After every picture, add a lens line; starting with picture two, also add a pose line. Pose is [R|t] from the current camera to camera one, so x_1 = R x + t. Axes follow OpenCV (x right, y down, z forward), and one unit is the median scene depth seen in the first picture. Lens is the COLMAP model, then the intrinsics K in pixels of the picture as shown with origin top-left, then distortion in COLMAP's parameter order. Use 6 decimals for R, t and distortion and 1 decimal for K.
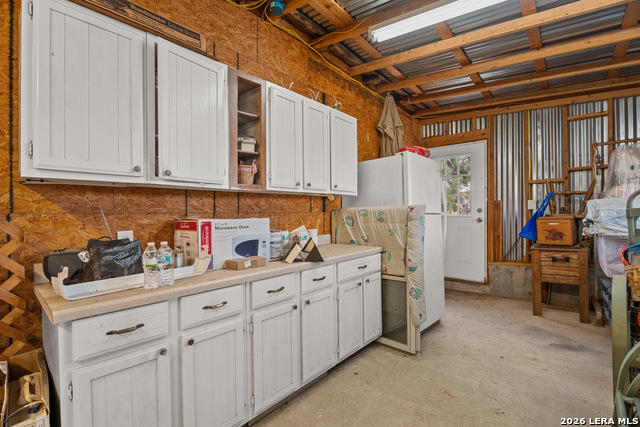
lens RADIAL K [[292.2, 0, 317.0], [0, 292.2, 214.7], [0, 0, 1]] dist [-0.009695, -0.000218]
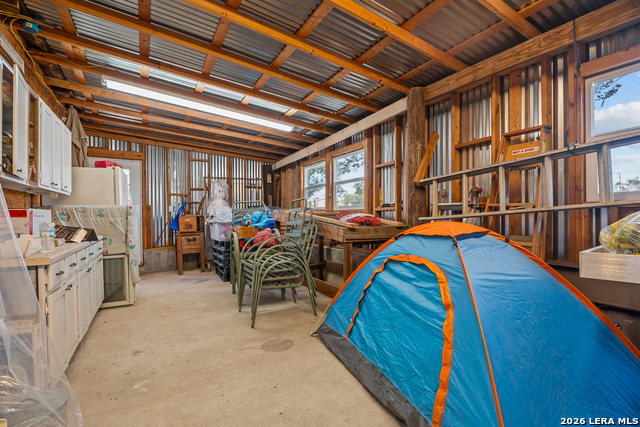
lens RADIAL K [[292.2, 0, 319.2], [0, 292.2, 217.9], [0, 0, 1]] dist [-0.009695, -0.000218]
pose [[0.319677, 0.000788, 0.947526, -0.586282], [0.013265, 0.999898, -0.005306, 0.040532], [-0.947434, 0.014265, 0.319634, -0.299801]]
